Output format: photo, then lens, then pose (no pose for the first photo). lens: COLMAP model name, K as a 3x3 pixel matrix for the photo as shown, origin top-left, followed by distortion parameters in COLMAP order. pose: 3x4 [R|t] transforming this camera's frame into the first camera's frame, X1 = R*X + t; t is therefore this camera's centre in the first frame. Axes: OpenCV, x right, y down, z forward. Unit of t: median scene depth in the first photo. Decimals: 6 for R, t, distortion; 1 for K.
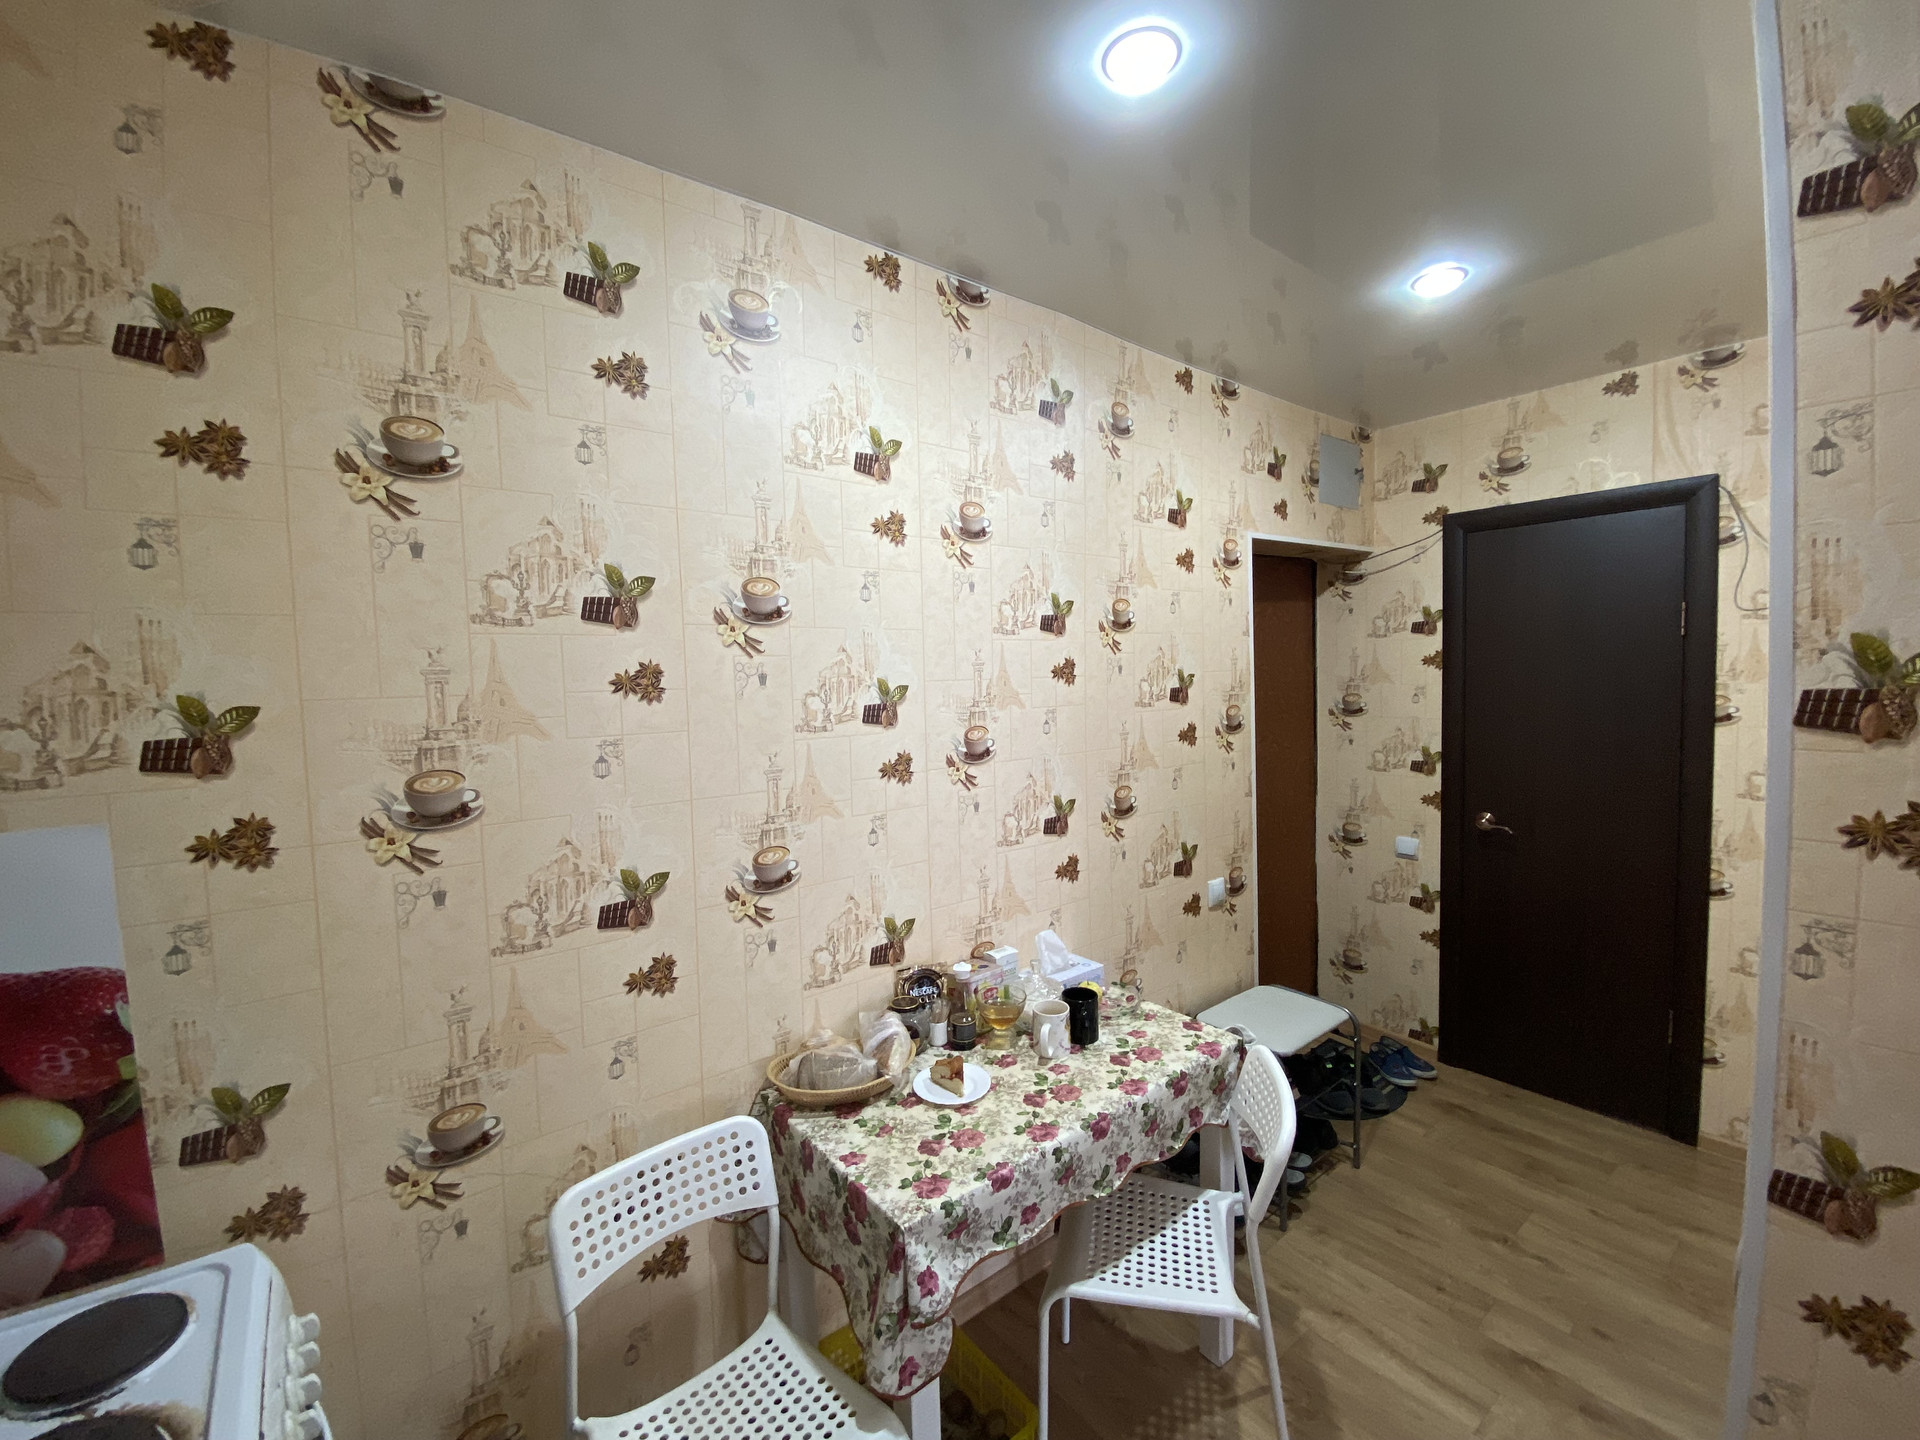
lens RADIAL K [[774.6, 0, 955.7], [0, 774.6, 715.3], [0, 0, 1]] dist [0.010461, -0.015711]
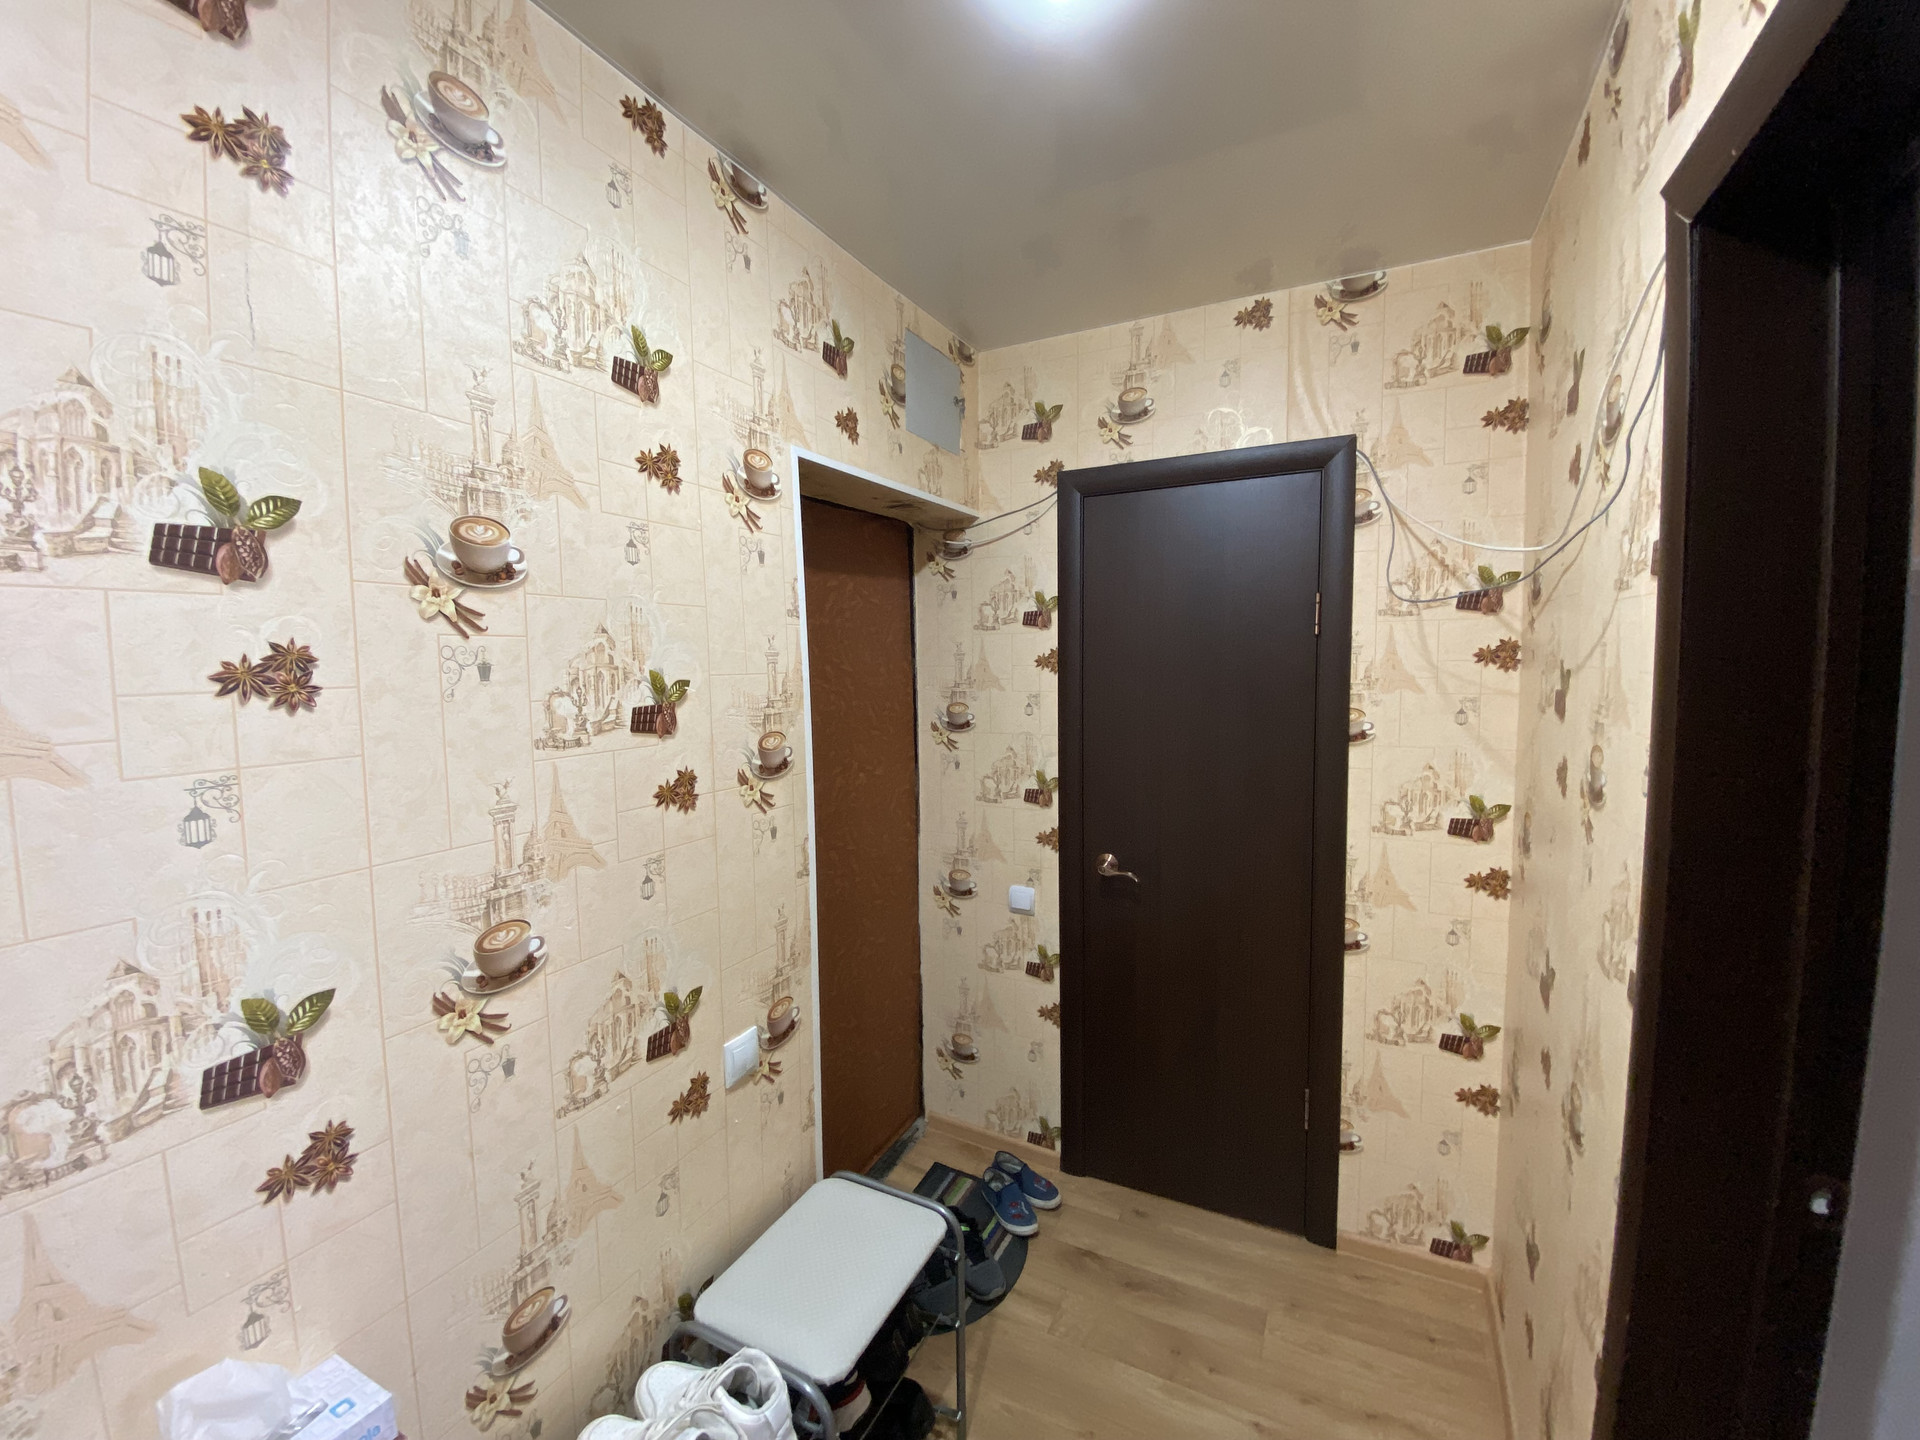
lens RADIAL K [[778.5, 0, 955.1], [0, 778.5, 717.3], [0, 0, 1]] dist [0.033658, -0.026328]
pose [[0.900996, -0.017360, 0.433480, 0.209313], [0.013735, 0.999840, 0.011492, -0.027236], [-0.433610, -0.004400, 0.901090, 0.367470]]
